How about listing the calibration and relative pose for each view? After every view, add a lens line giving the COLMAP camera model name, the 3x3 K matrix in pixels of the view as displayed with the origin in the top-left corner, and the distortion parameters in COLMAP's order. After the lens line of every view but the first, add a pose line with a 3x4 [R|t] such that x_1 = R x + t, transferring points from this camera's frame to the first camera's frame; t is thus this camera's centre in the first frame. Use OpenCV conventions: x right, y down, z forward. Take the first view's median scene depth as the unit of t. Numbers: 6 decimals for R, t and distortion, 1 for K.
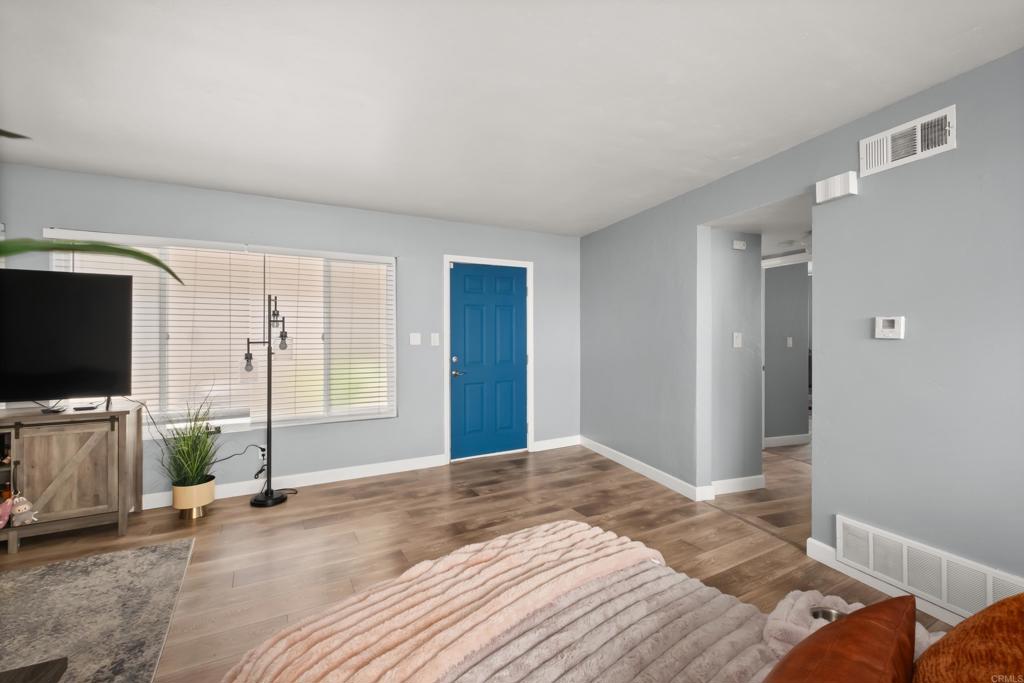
lens RADIAL K [[444.2, 0, 514.3], [0, 444.2, 333.4], [0, 0, 1]] dist [-0.008725, 0.001518]
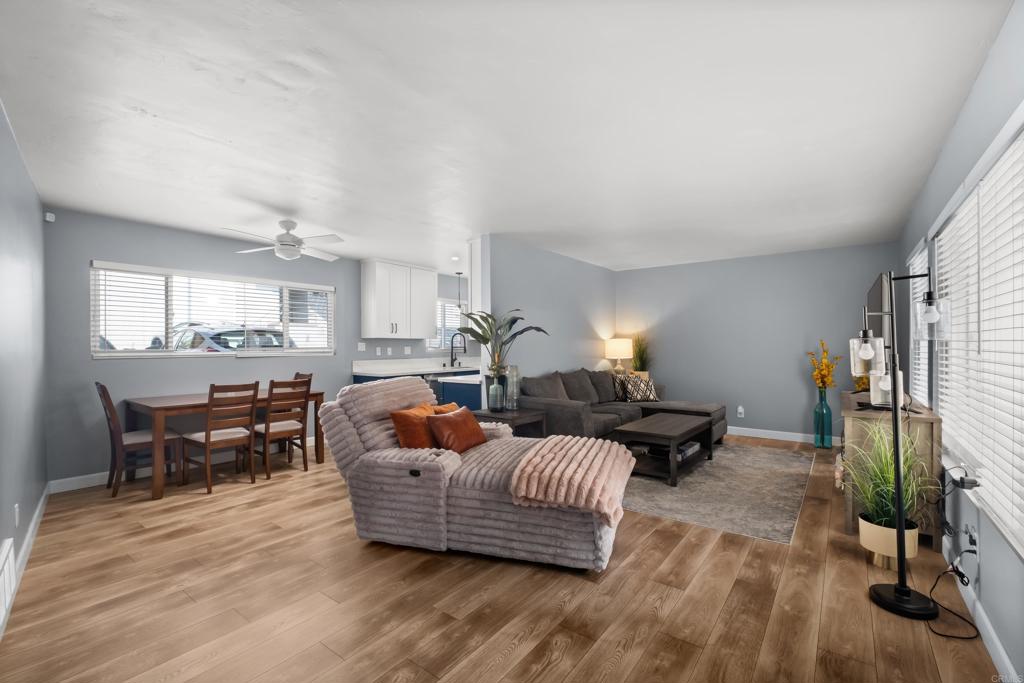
lens RADIAL K [[444.2, 0, 512.6], [0, 444.2, 346.6], [0, 0, 1]] dist [-0.008725, 0.001518]
pose [[-0.918138, 0.007487, -0.396191, 0.209940], [0.009195, 0.999955, -0.002412, 0.018559], [0.396155, -0.005858, -0.918165, 1.527320]]
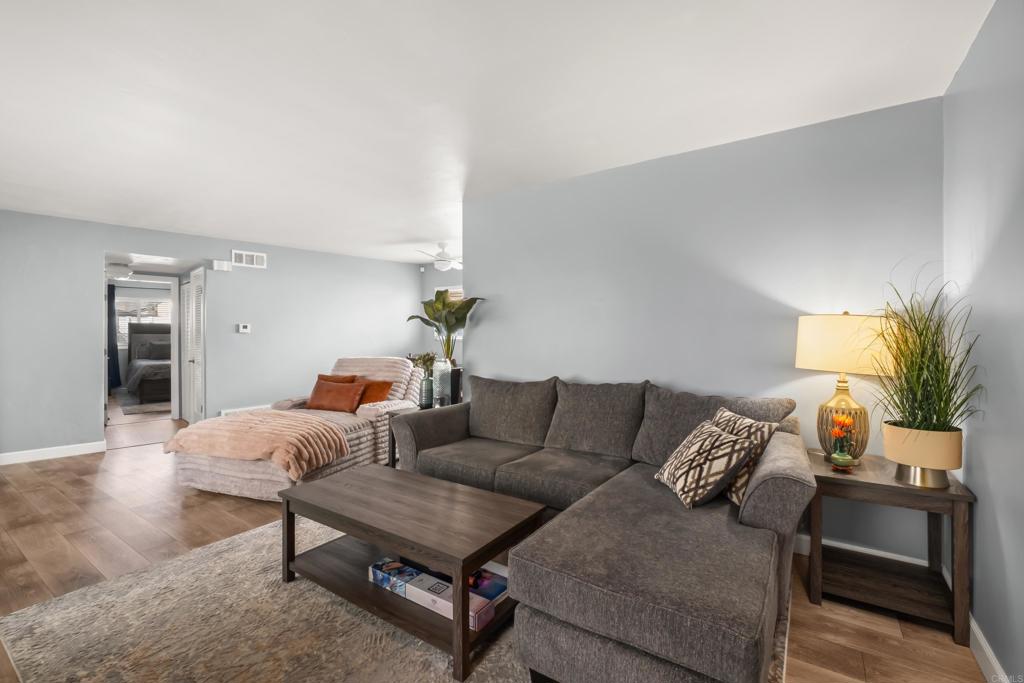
lens RADIAL K [[444.2, 0, 511.9], [0, 444.2, 335.6], [0, 0, 1]] dist [-0.008725, 0.001518]
pose [[-0.441349, -0.000099, 0.897336, -1.553611], [-0.006014, 0.999978, -0.002848, 0.018561], [-0.897316, -0.006654, -0.441339, 0.536611]]
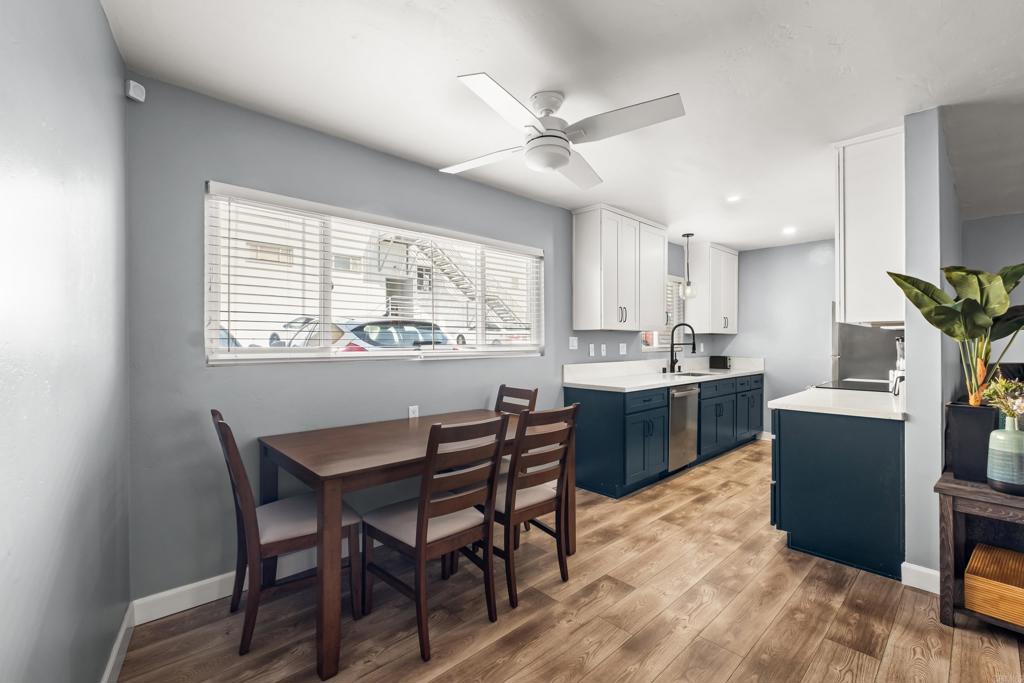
lens RADIAL K [[444.2, 0, 511.1], [0, 444.2, 341.1], [0, 0, 1]] dist [-0.008725, 0.001518]
pose [[-0.972346, 0.004123, -0.233509, 0.529064], [0.006028, 0.999954, -0.007444, 0.011245], [0.233468, -0.008646, -0.972326, 0.631421]]
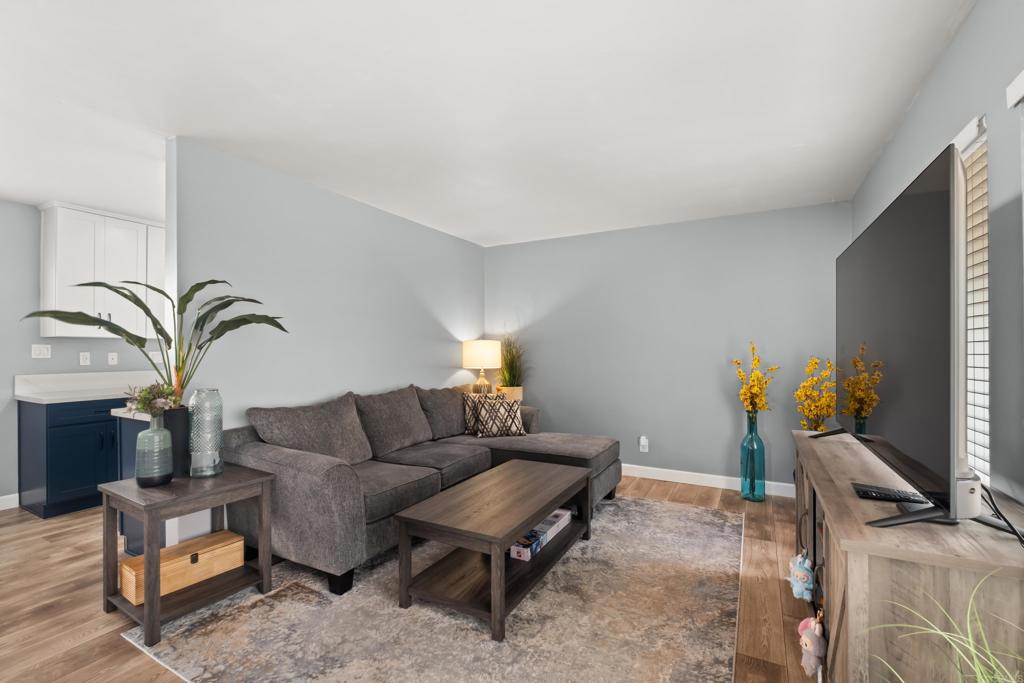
lens RADIAL K [[444.2, 0, 516.1], [0, 444.2, 347.3], [0, 0, 1]] dist [-0.008725, 0.001518]
pose [[-0.848797, 0.001557, -0.528717, -0.425718], [0.007366, 0.999933, -0.008880, 0.017669], [0.528668, -0.011432, -0.848752, 1.090027]]
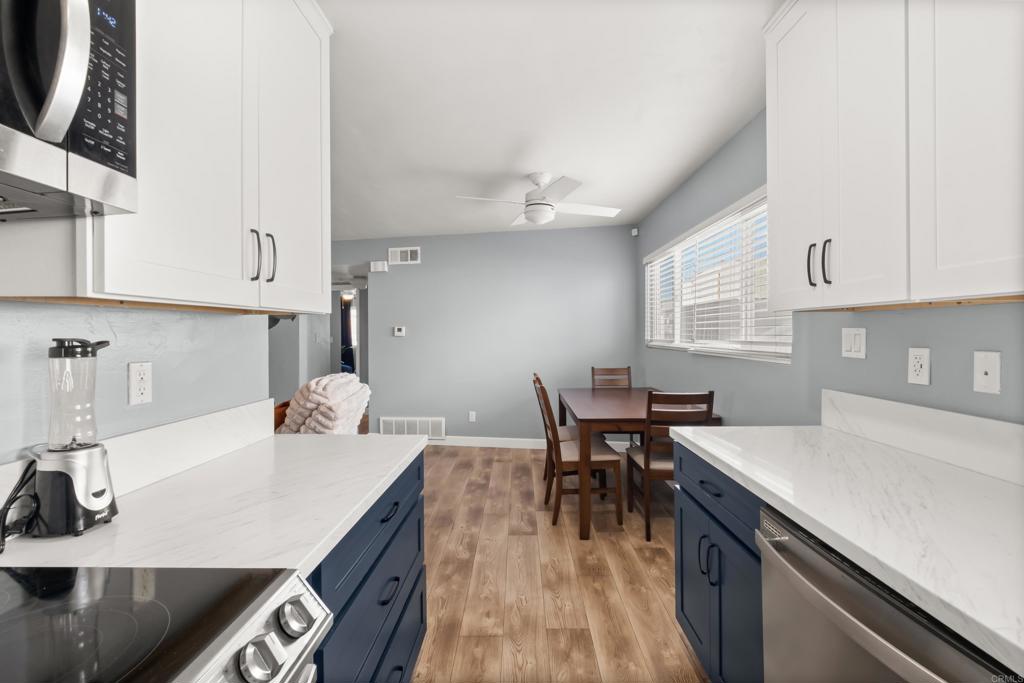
lens RADIAL K [[444.2, 0, 511.0], [0, 444.2, 337.5], [0, 0, 1]] dist [-0.008725, 0.001518]
pose [[0.509378, -0.008003, 0.860506, -0.648712], [-0.000852, 0.999952, 0.009804, -0.003356], [-0.860543, -0.005727, 0.509346, -0.528314]]
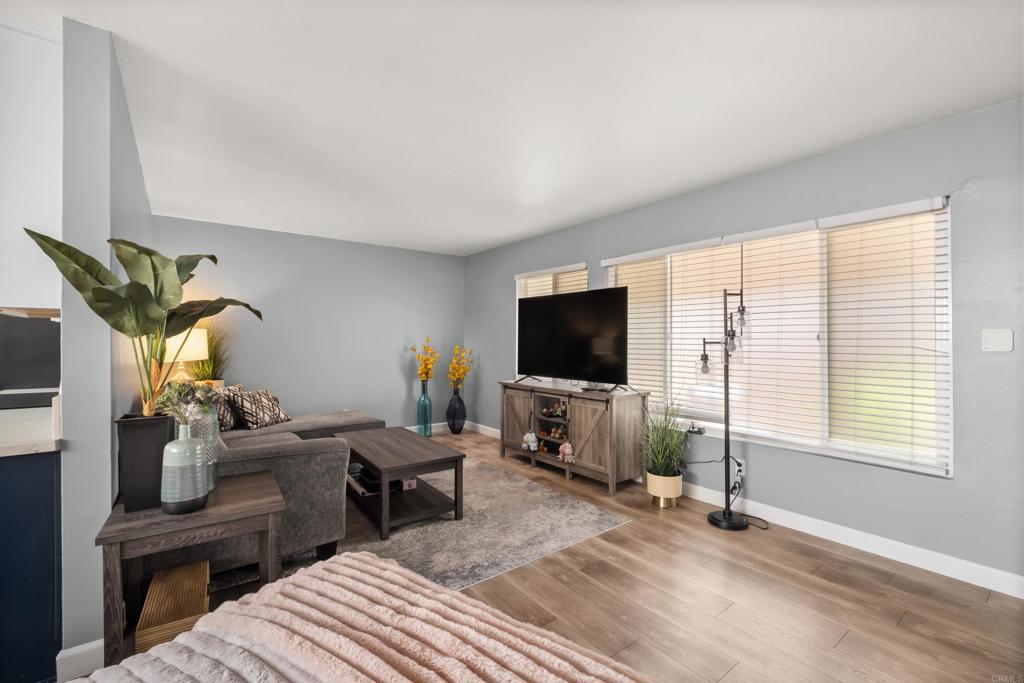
lens RADIAL K [[444.2, 0, 513.3], [0, 444.2, 342.3], [0, 0, 1]] dist [-0.008725, 0.001518]
pose [[0.136365, 0.007428, -0.990631, 0.292978], [0.002468, 0.999966, 0.007838, 0.012801], [0.990656, -0.003513, 0.136342, 0.518941]]
